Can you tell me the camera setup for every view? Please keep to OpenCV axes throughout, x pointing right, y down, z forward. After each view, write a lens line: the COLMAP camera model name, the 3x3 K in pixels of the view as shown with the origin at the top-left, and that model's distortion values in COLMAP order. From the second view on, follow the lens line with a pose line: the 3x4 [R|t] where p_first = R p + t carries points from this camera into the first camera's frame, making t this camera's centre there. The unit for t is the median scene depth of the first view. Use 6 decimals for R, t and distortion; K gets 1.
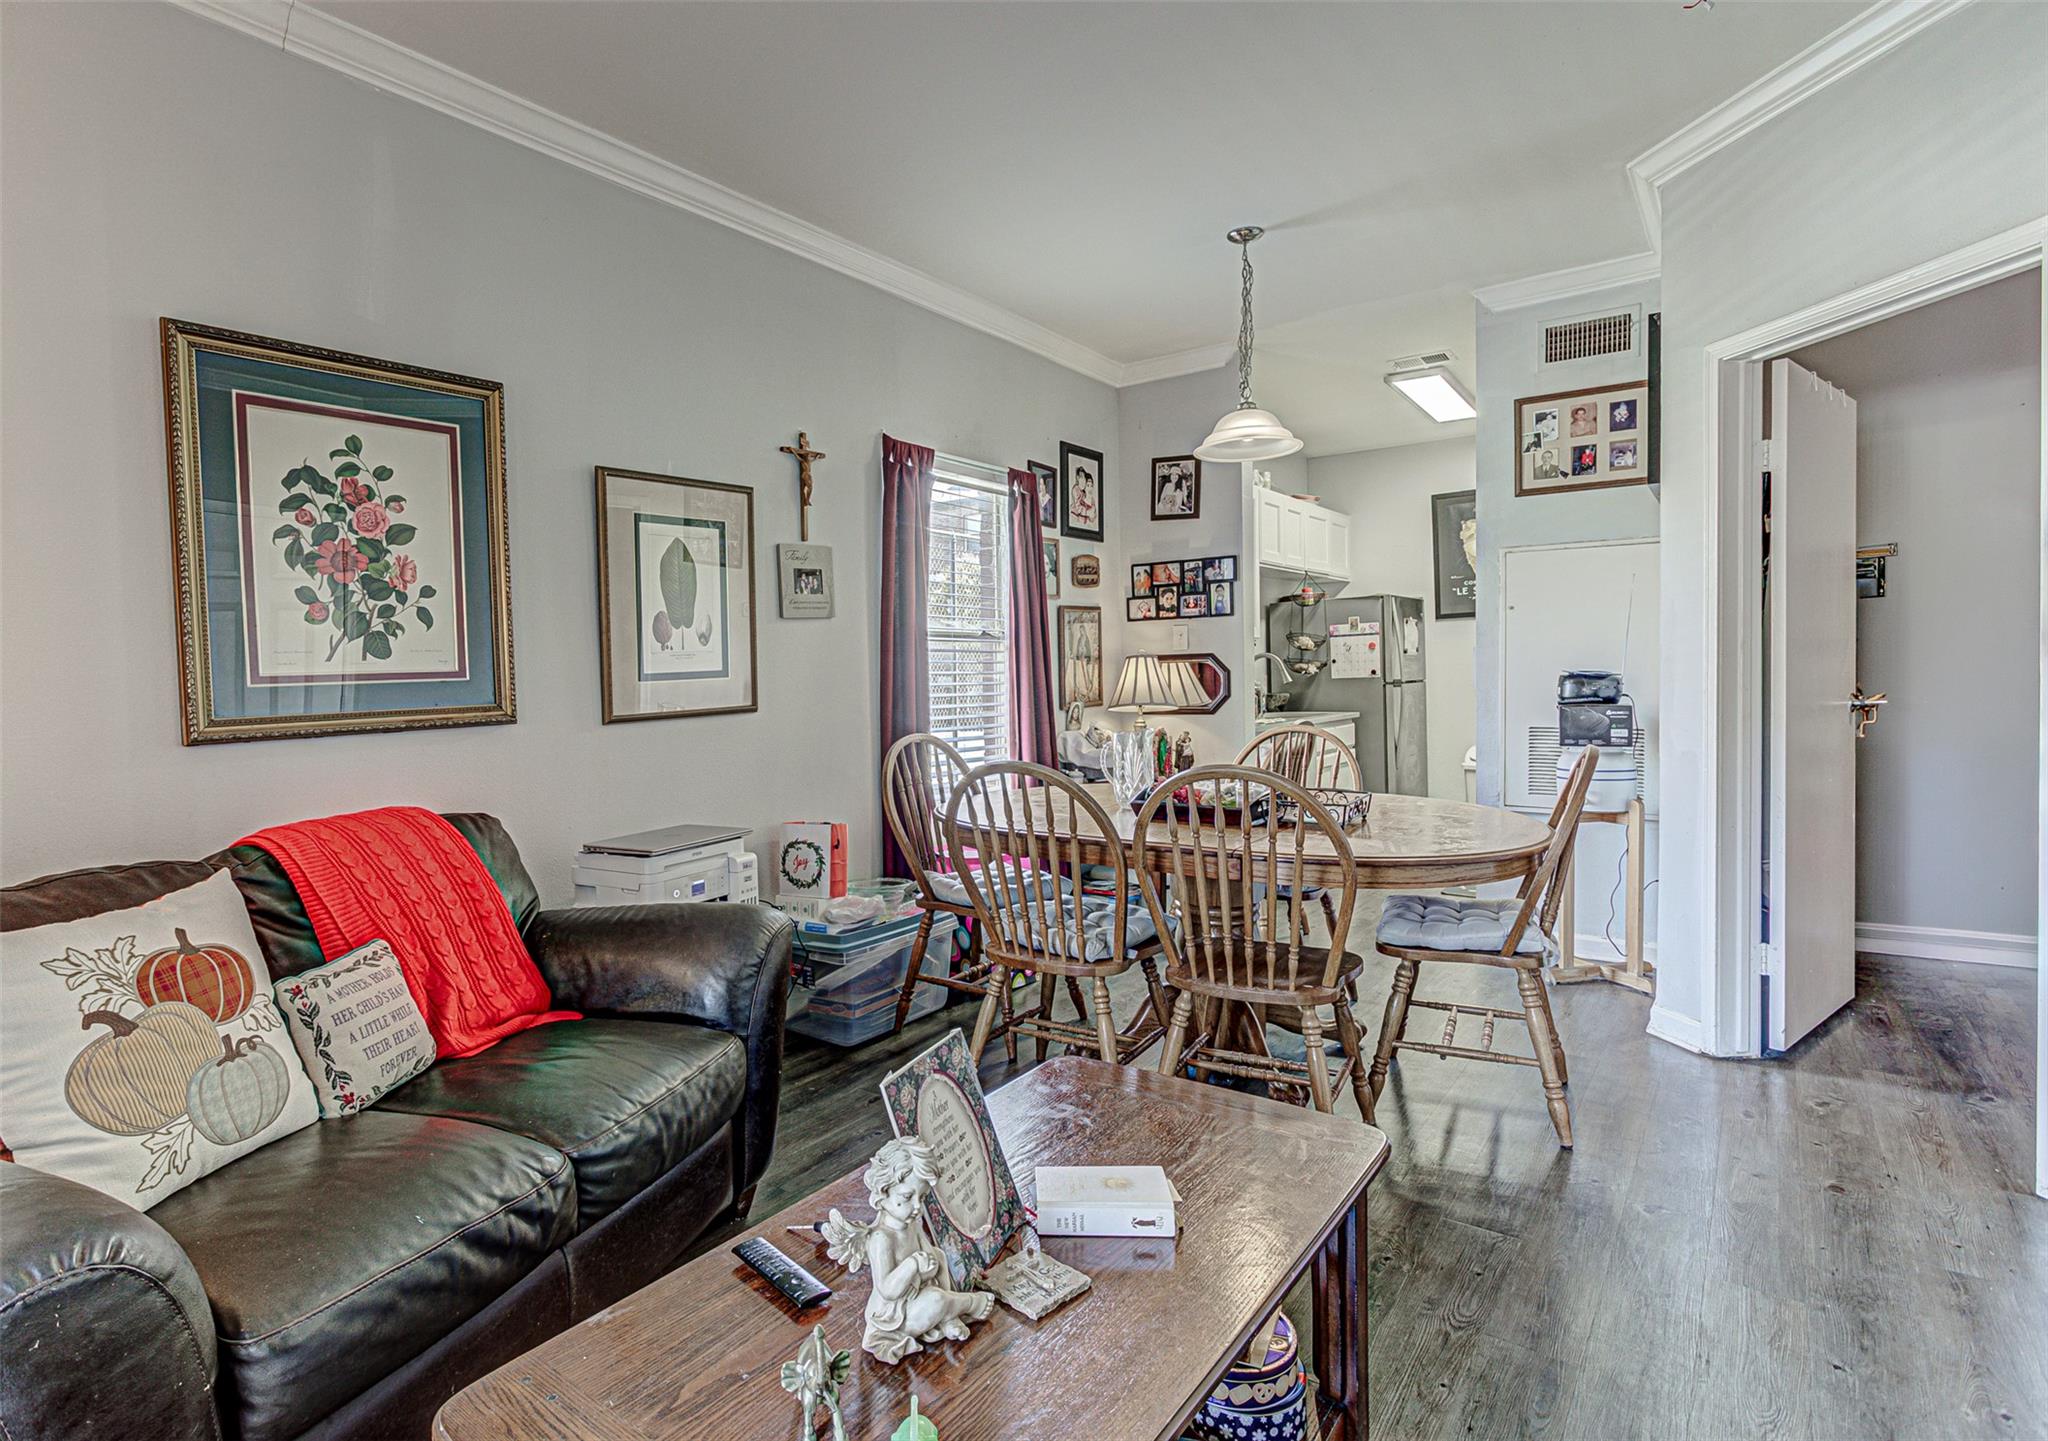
lens RADIAL K [[1115.0, 0, 964.8], [0, 1115.0, 713.1], [0, 0, 1]] dist [-0.002100, 0.000241]
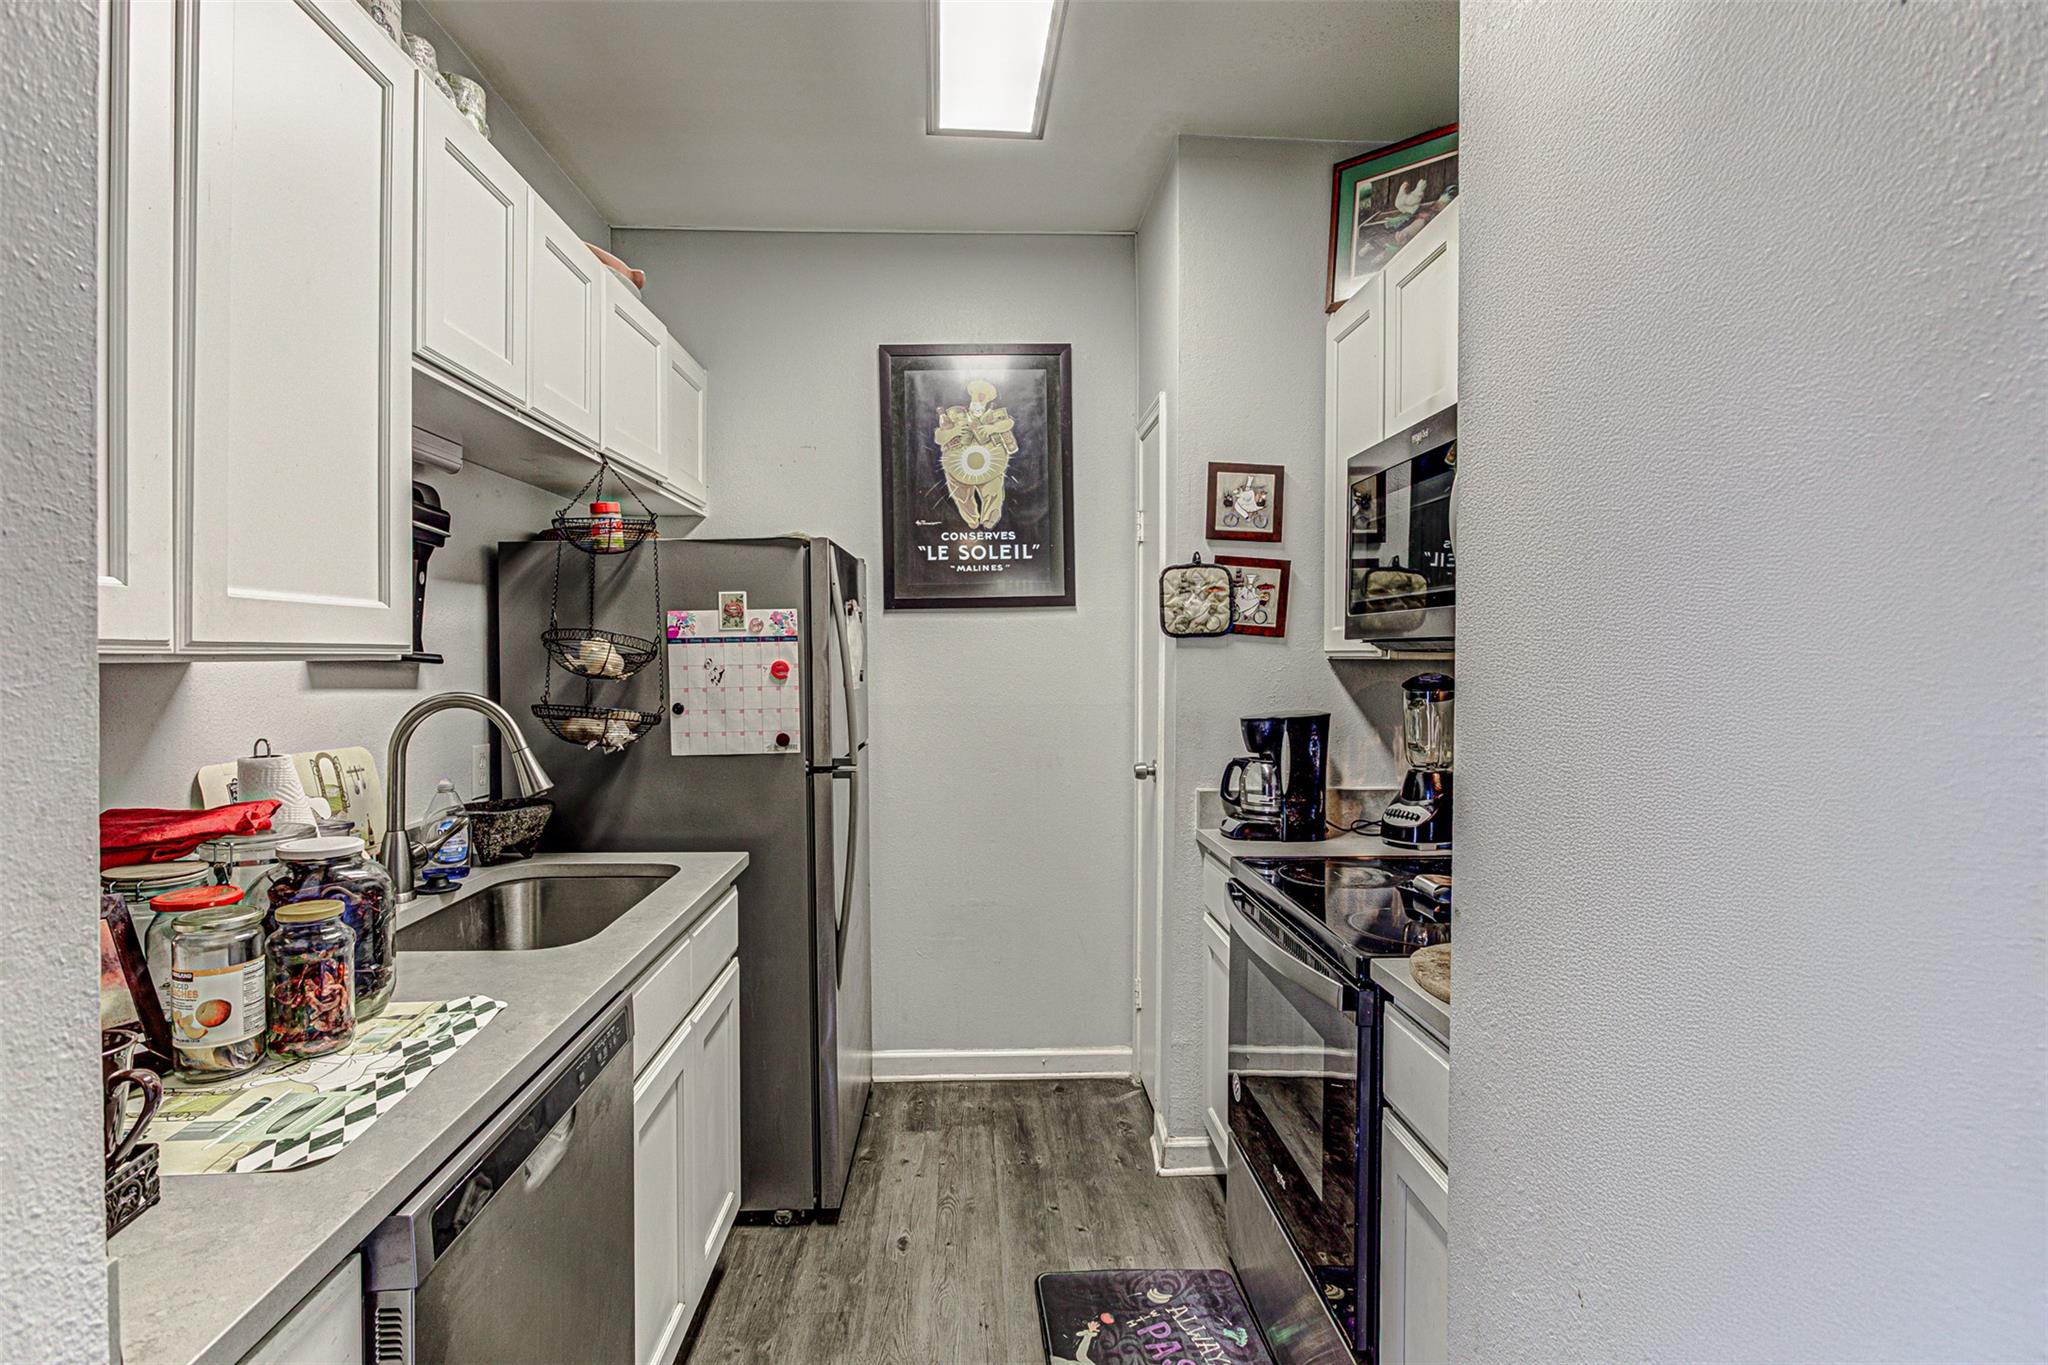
lens RADIAL K [[995.2, 0, 1005.8], [0, 995.2, 665.2], [0, 0, 1]] dist [-0.022288, 0.007961]
pose [[0.782096, 0.011720, 0.623048, 0.325176], [0.006875, 0.999600, -0.027434, -0.078847], [-0.623120, 0.025739, 0.781703, 1.039802]]
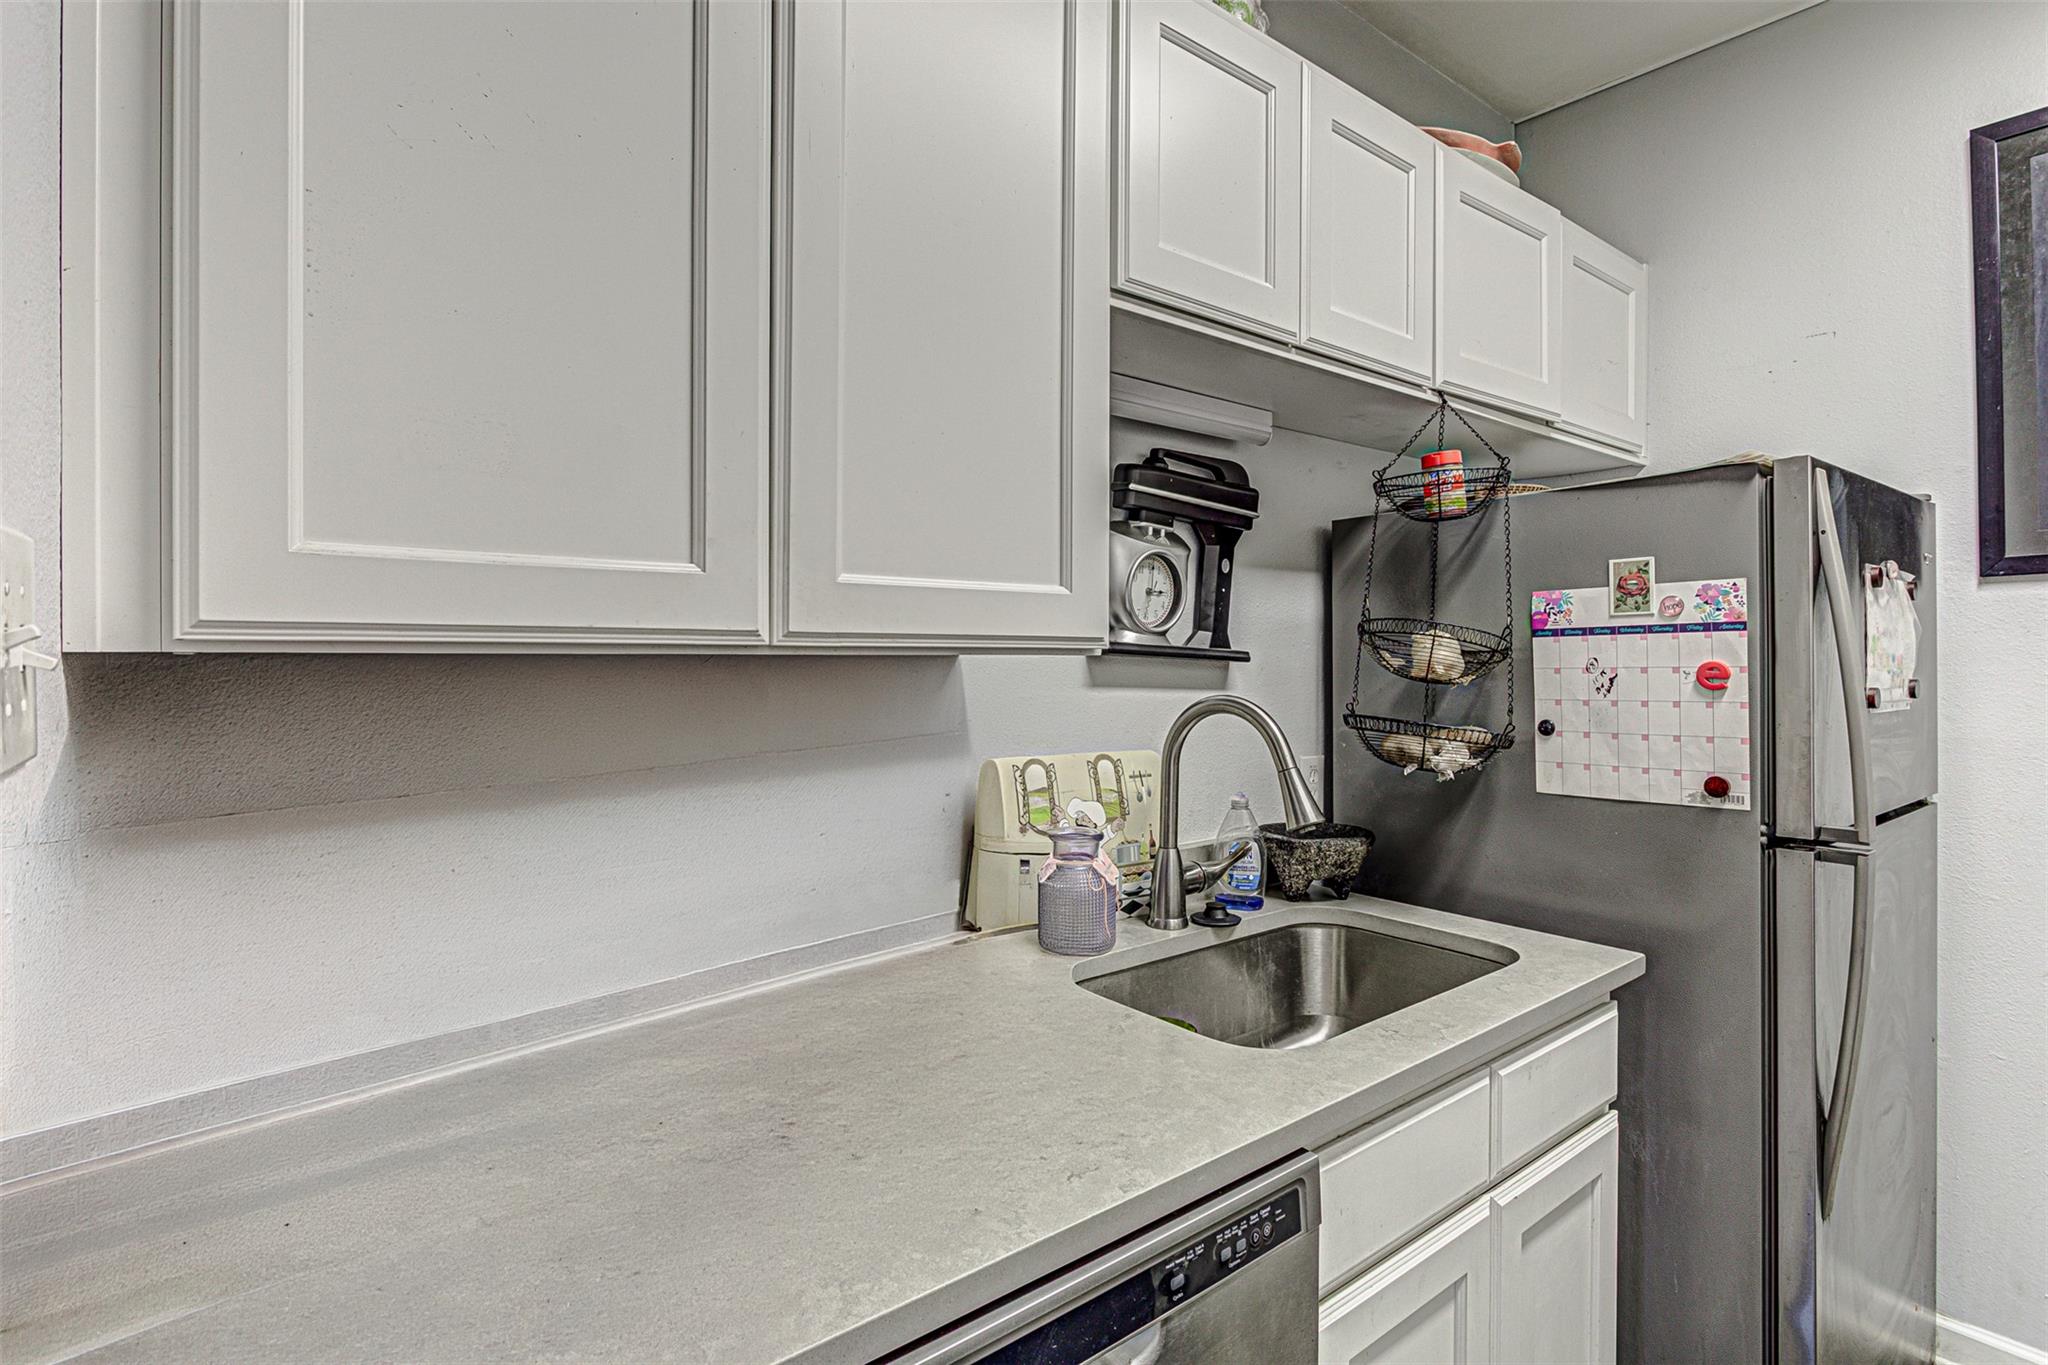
lens RADIAL K [[995.2, 0, 1005.8], [0, 995.2, 665.2], [0, 0, 1]] dist [-0.022288, 0.007961]
pose [[0.961864, 0.023366, -0.272527, 0.418359], [-0.029482, 0.999397, -0.018365, -0.082112], [0.271933, 0.025699, 0.961973, 1.139716]]
